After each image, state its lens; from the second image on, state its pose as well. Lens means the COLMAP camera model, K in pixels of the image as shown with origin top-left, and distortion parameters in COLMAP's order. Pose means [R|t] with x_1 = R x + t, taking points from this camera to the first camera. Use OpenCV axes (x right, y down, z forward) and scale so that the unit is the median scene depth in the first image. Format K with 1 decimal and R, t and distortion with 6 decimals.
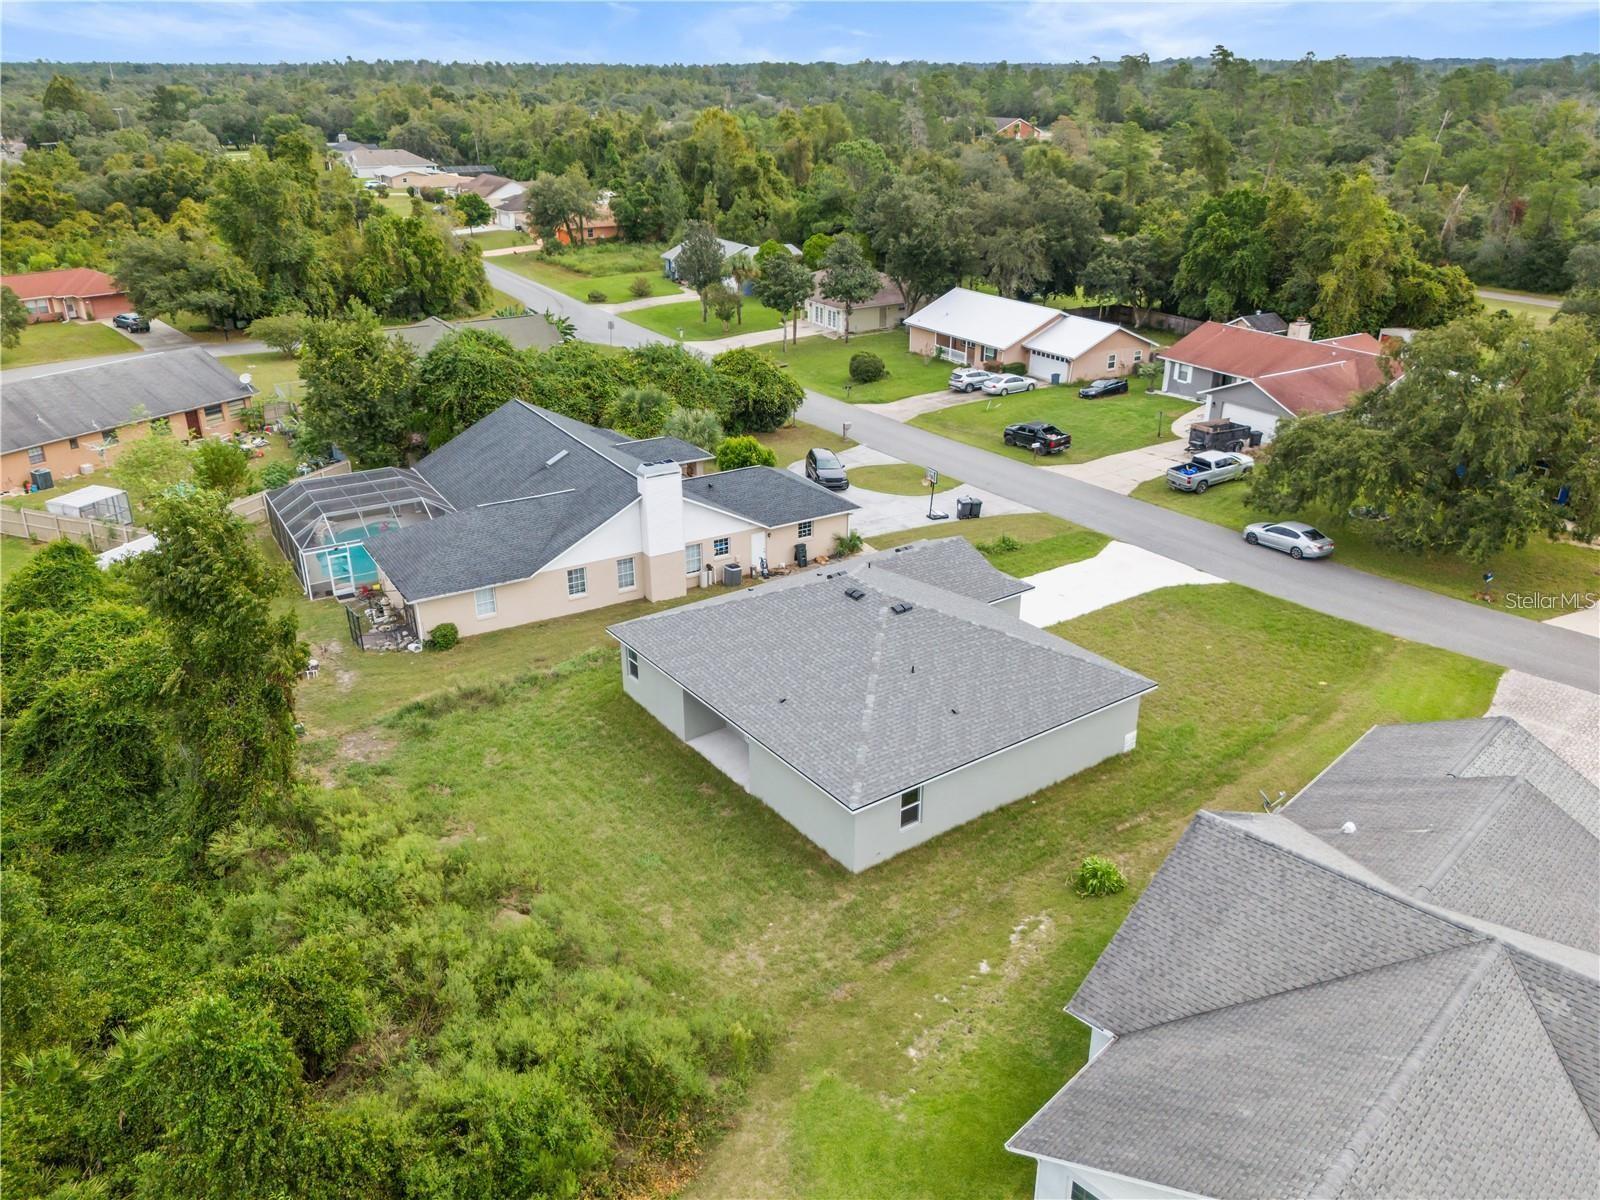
lens RADIAL K [[1174.4, 0, 803.9], [0, 1174.4, 617.0], [0, 0, 1]] dist [0.098890, -0.127519]
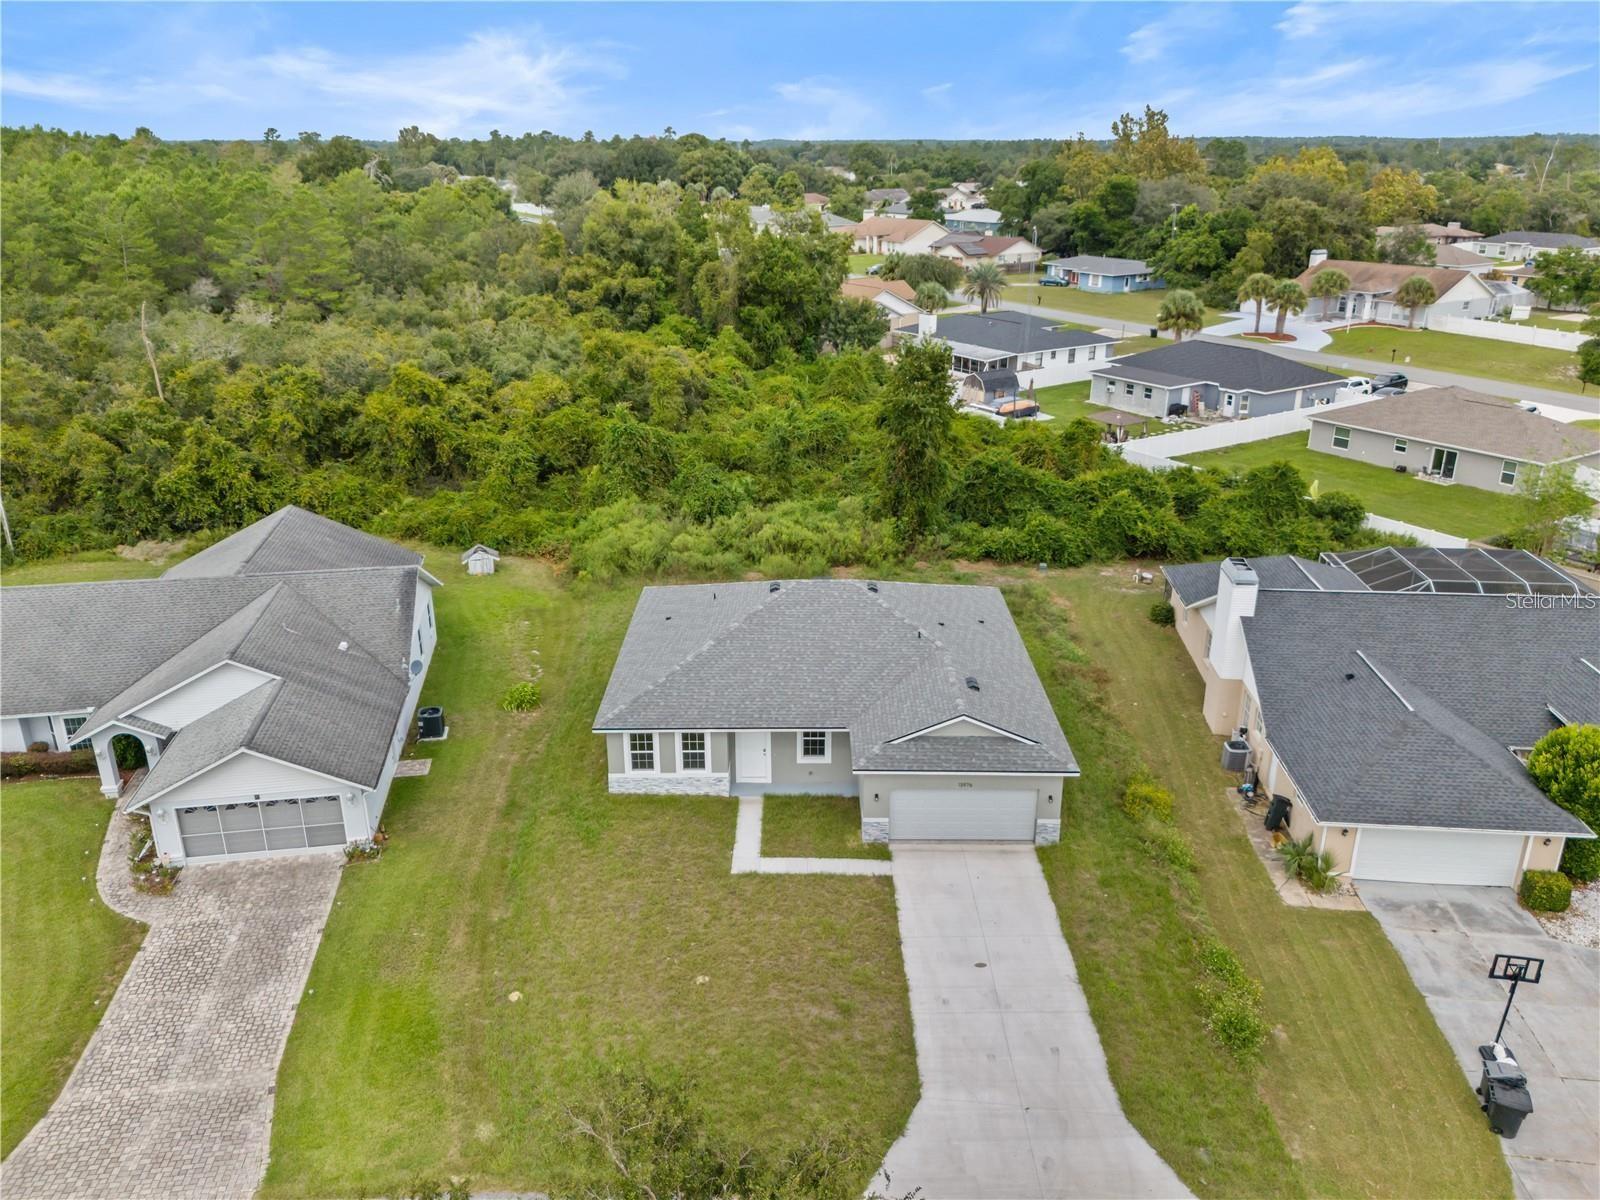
lens RADIAL K [[1189.8, 0, 810.8], [0, 1189.8, 600.4], [0, 0, 1]] dist [0.094865, -0.104792]
pose [[-0.582261, 0.293726, -0.758088, 0.695763], [-0.339957, 0.759059, 0.555211, -0.478076], [0.738513, 0.580995, -0.342116, 1.085670]]
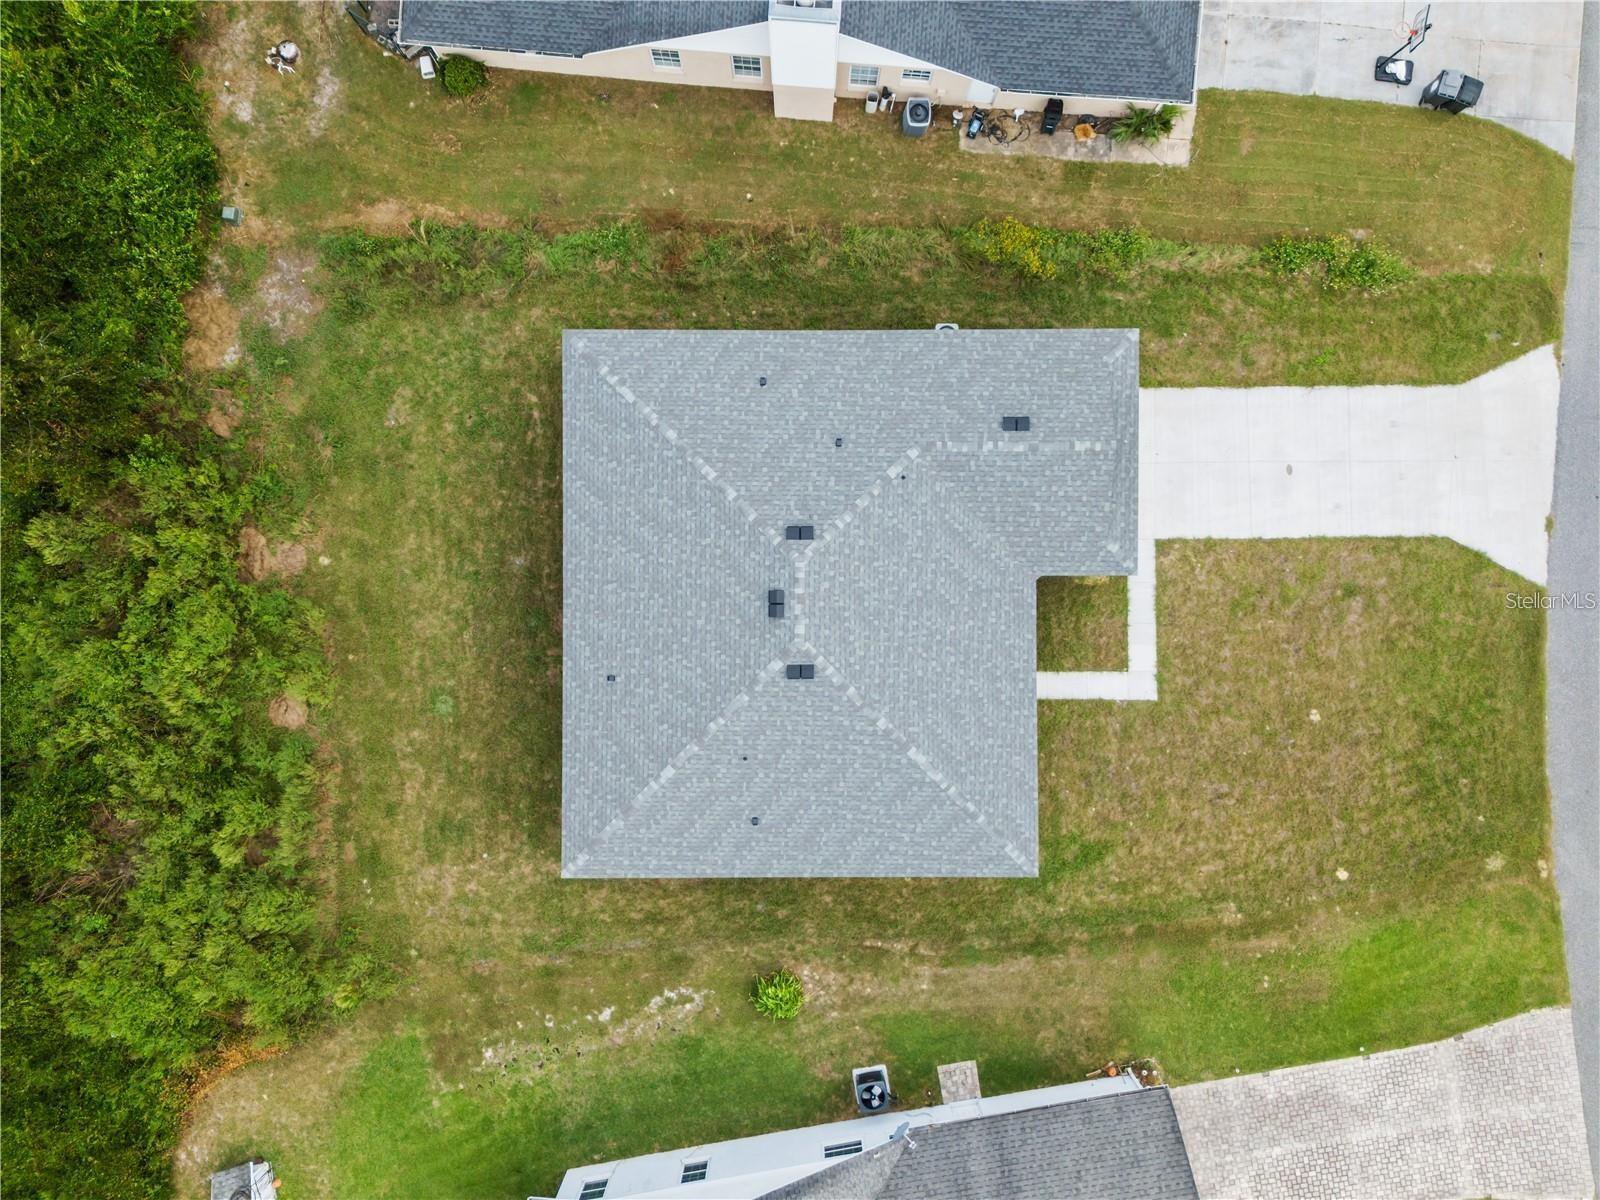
lens RADIAL K [[1147.4, 0, 800.0], [0, 1147.4, 600.0], [0, 0, 1]] dist [0.040802, -0.000532]
pose [[0.810683, 0.585485, 0.000852, 0.042240], [-0.250484, 0.345512, 0.904367, -0.531164], [0.529199, -0.733368, 0.426755, 0.554437]]
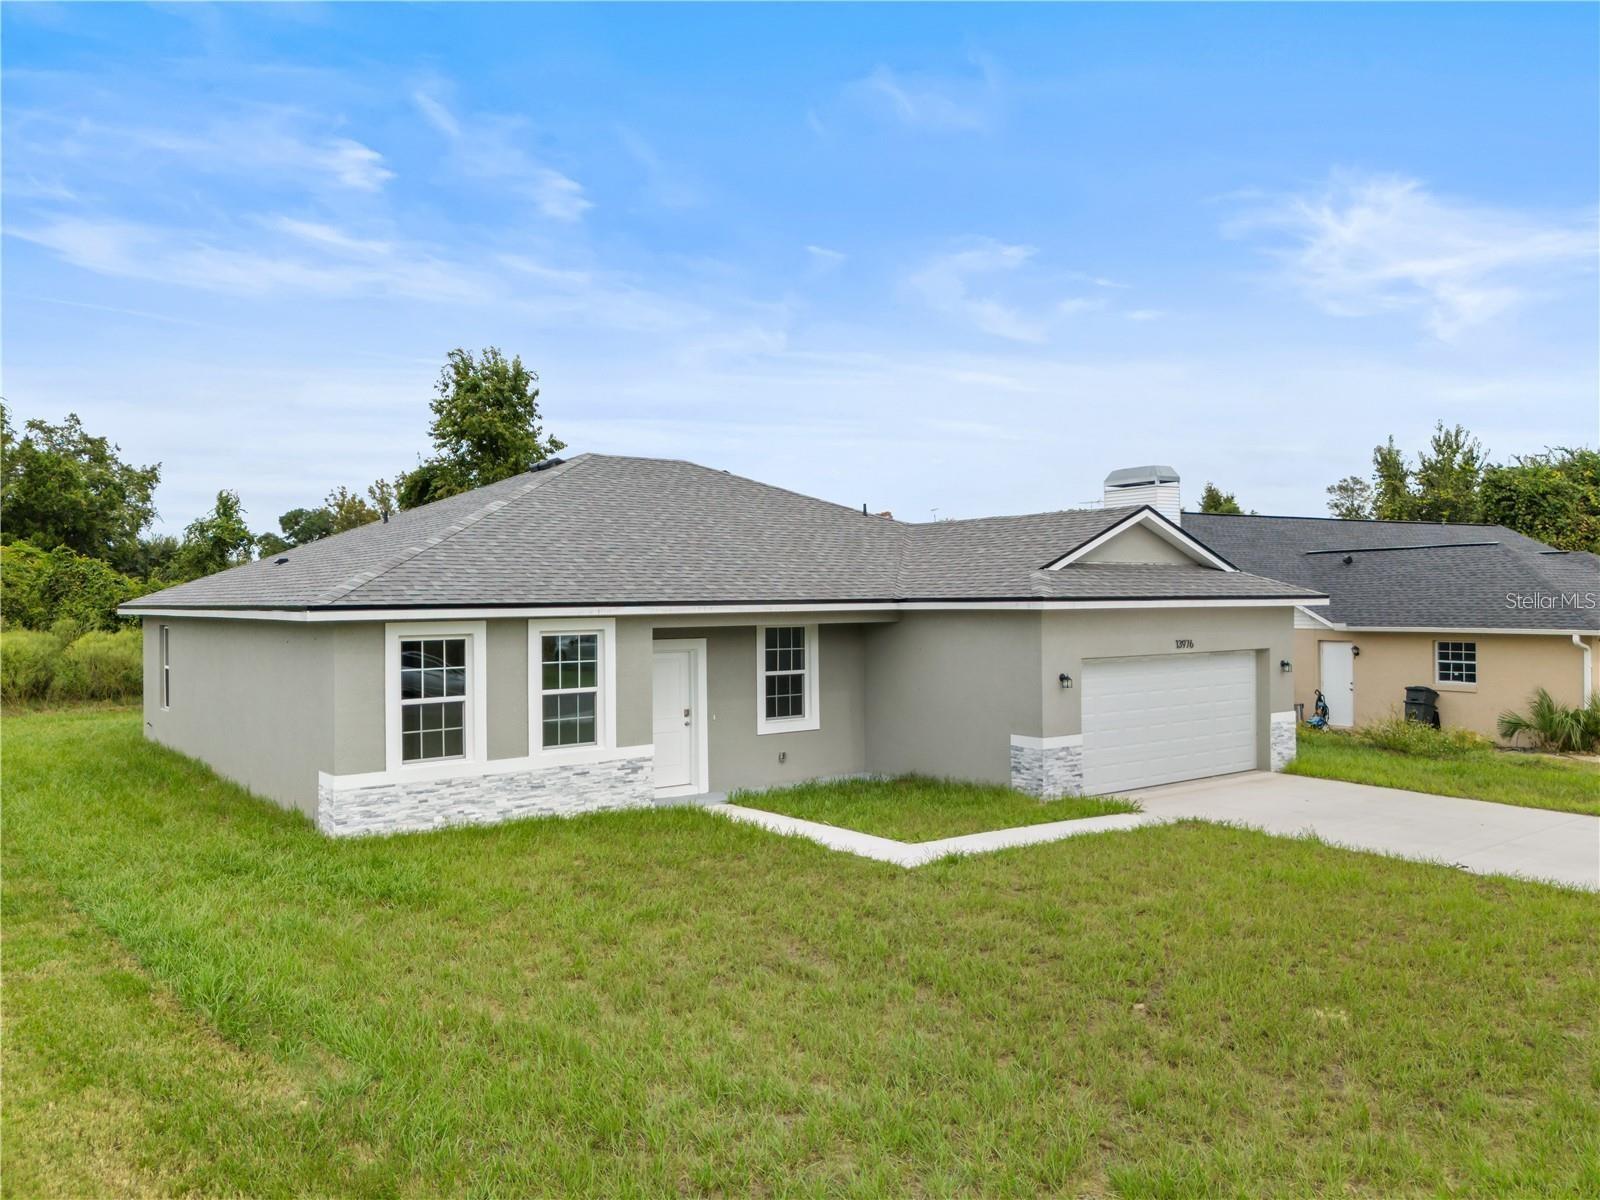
lens RADIAL K [[1174.4, 0, 803.9], [0, 1174.4, 617.0], [0, 0, 1]] dist [0.098890, -0.127519]
pose [[0.024657, 0.019117, -0.999513, 0.475238], [-0.409872, 0.912114, 0.007334, 0.002765], [0.911810, 0.409492, 0.030325, 0.861020]]
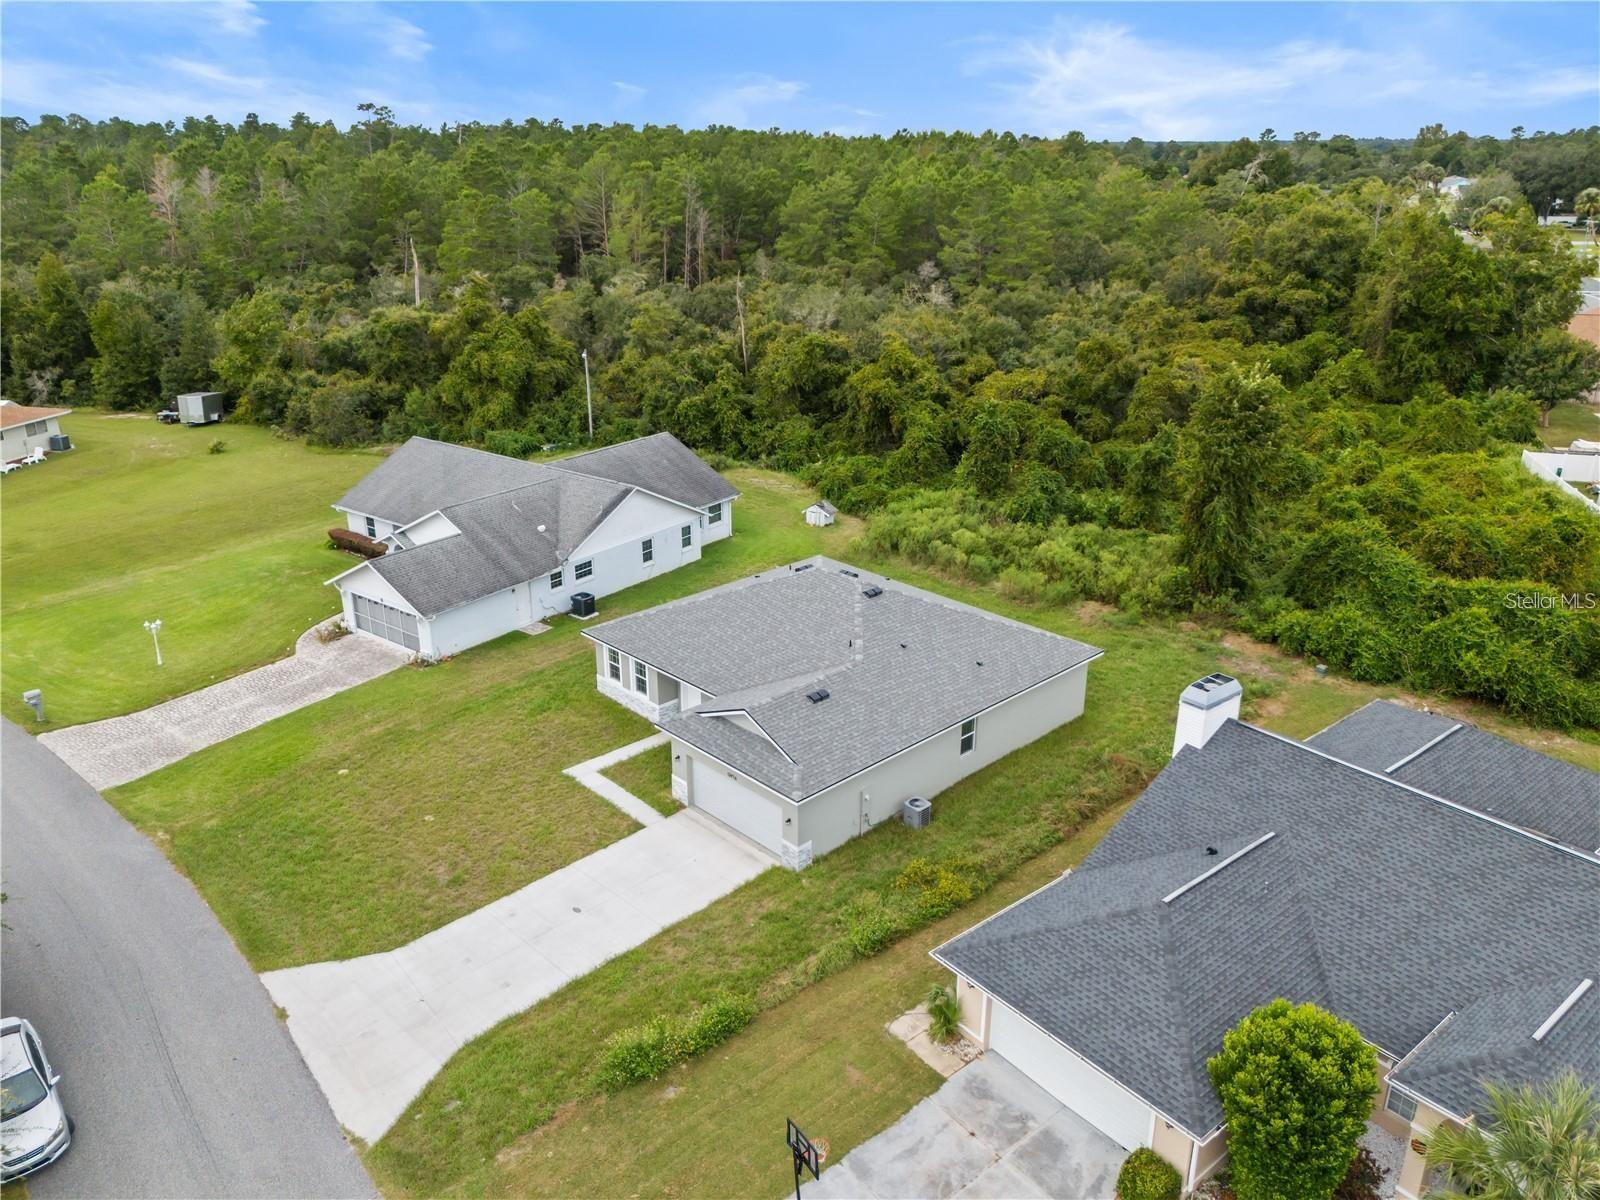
lens RADIAL K [[1174.4, 0, 803.9], [0, 1174.4, 617.0], [0, 0, 1]] dist [0.098890, -0.127519]
pose [[-0.990004, 0.054064, -0.130268, 0.181322], [-0.057788, 0.687044, 0.724314, -0.617390], [0.128659, 0.724602, -0.677052, 1.392550]]
